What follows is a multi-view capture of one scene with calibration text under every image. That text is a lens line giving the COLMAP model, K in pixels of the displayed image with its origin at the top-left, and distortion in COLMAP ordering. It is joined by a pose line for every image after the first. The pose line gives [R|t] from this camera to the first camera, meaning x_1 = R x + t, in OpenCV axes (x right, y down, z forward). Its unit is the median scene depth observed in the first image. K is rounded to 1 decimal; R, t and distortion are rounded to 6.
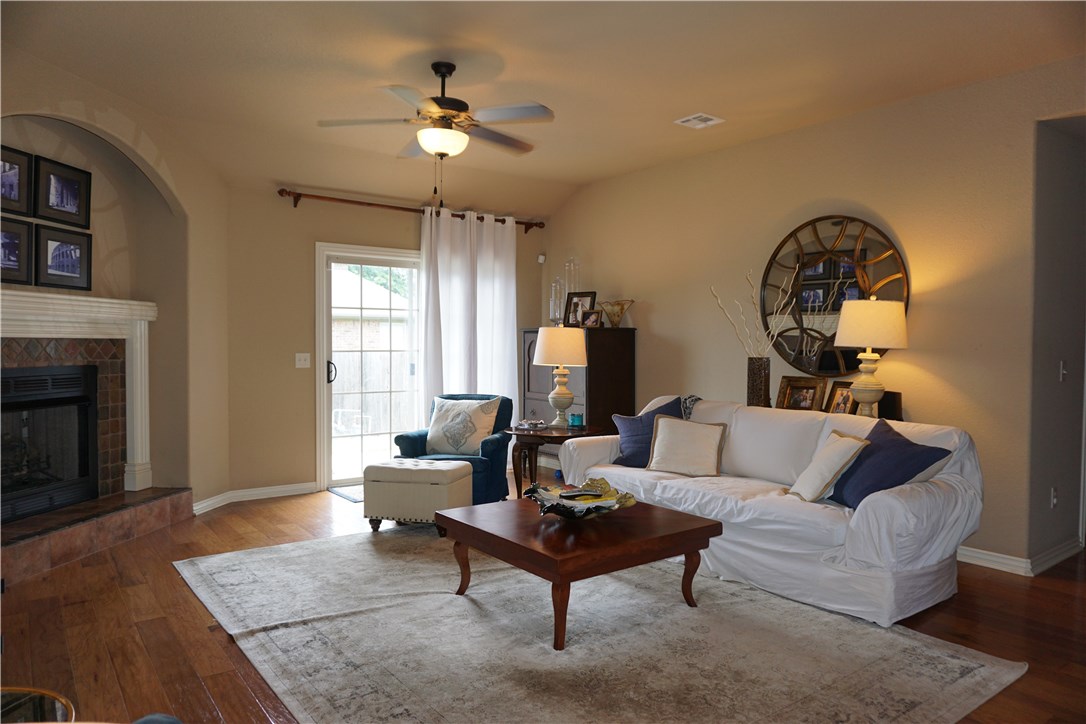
lens RADIAL K [[724.4, 0, 546.0], [0, 724.4, 360.9], [0, 0, 1]] dist [-0.049546, 0.039783]
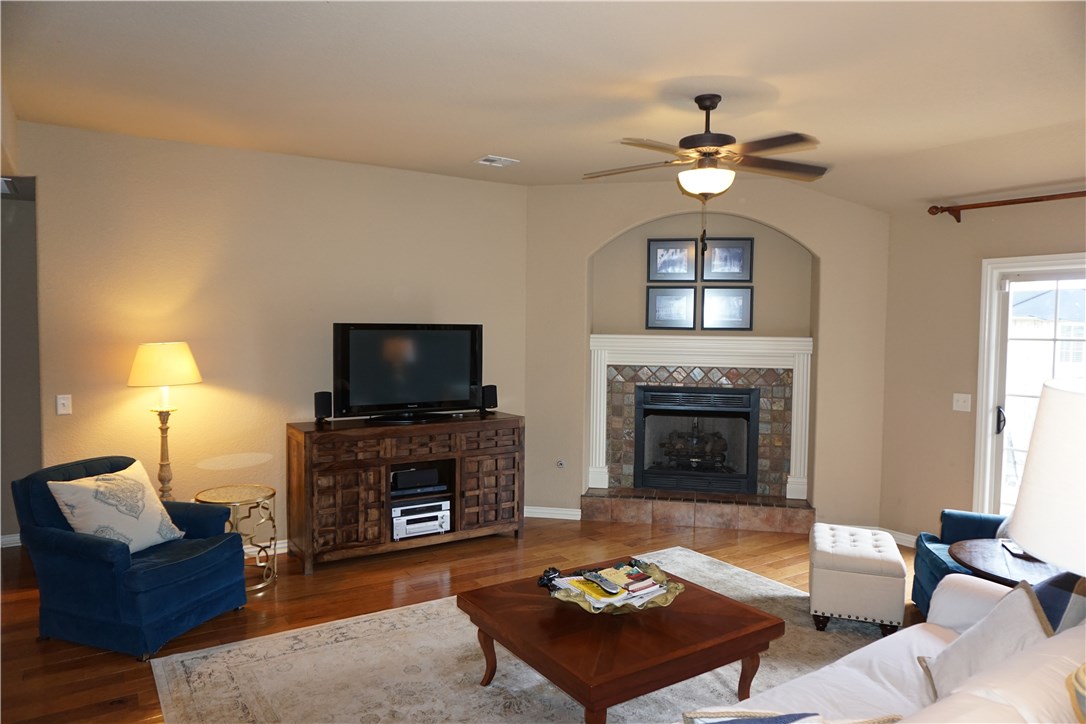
lens RADIAL K [[724.4, 0, 542.6], [0, 724.4, 361.0], [0, 0, 1]] dist [-0.049546, 0.039783]
pose [[-0.079252, 0.047164, -0.995738, 0.684761], [-0.031249, 0.998272, 0.049771, -0.097983], [0.996365, 0.035060, -0.077641, 0.741649]]
